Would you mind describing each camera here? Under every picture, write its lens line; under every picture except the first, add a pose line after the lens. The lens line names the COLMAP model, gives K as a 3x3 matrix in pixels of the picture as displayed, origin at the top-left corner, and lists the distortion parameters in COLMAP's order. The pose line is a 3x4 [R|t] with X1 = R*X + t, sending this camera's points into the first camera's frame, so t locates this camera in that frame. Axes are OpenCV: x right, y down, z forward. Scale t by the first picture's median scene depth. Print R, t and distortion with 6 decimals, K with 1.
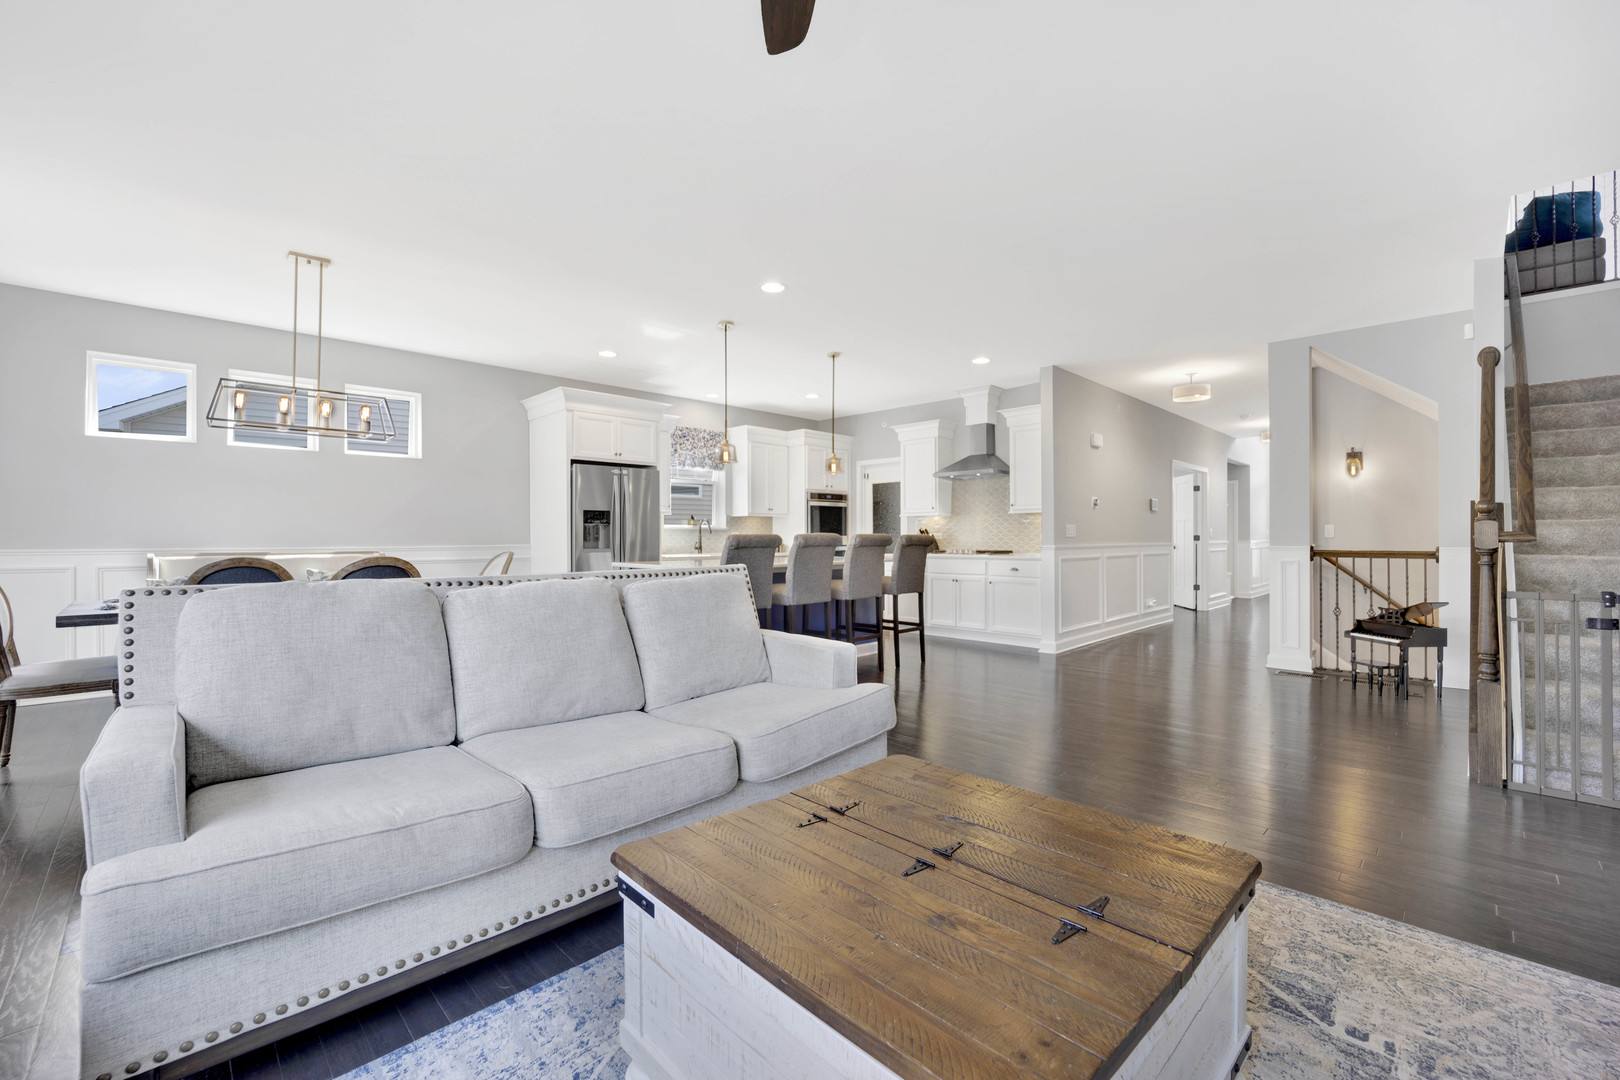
lens RADIAL K [[673.7, 0, 810.7], [0, 673.7, 534.5], [0, 0, 1]] dist [-0.010248, -0.000291]
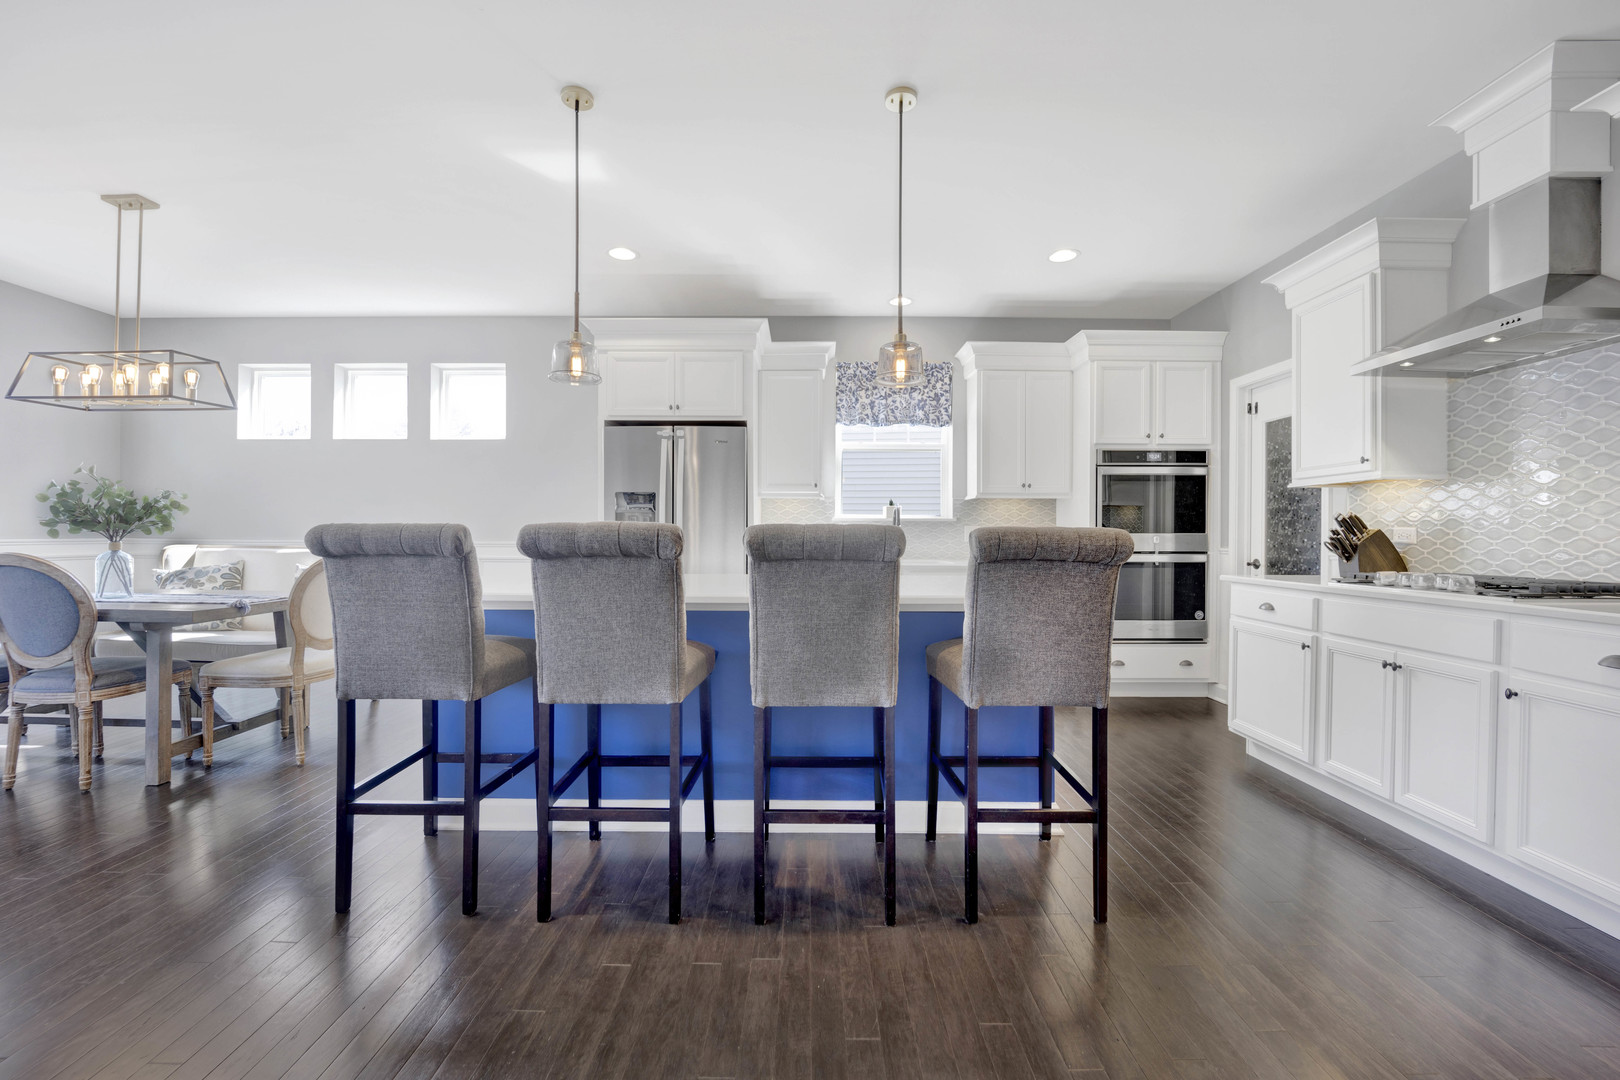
lens RADIAL K [[673.7, 0, 810.7], [0, 673.7, 534.5], [0, 0, 1]] dist [-0.010248, -0.000291]
pose [[0.708279, 0.006437, -0.705903, 0.237710], [-0.004094, 0.999979, 0.005012, 0.001794], [0.705921, -0.000660, 0.708290, 0.539246]]
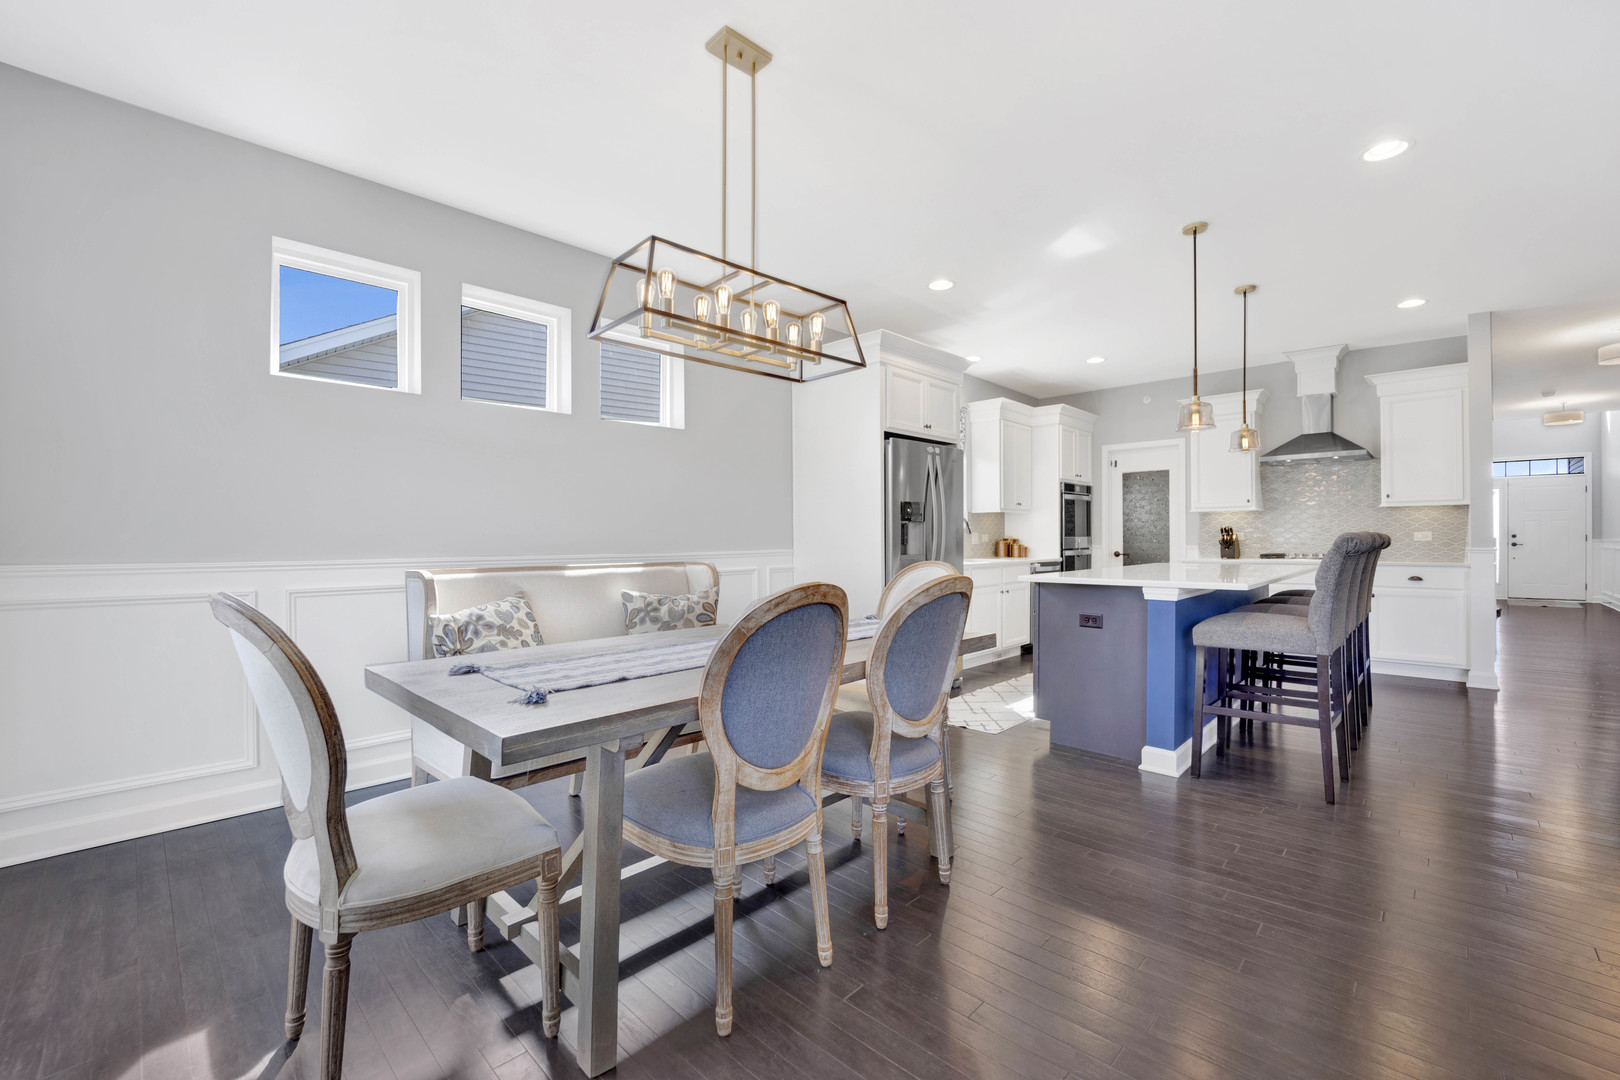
lens RADIAL K [[673.7, 0, 810.7], [0, 673.7, 534.5], [0, 0, 1]] dist [-0.010248, -0.000291]
pose [[0.999725, -0.001210, 0.023401, -0.372114], [0.001204, 0.999999, 0.000300, -0.001216], [-0.023402, -0.000272, 0.999726, 0.229907]]
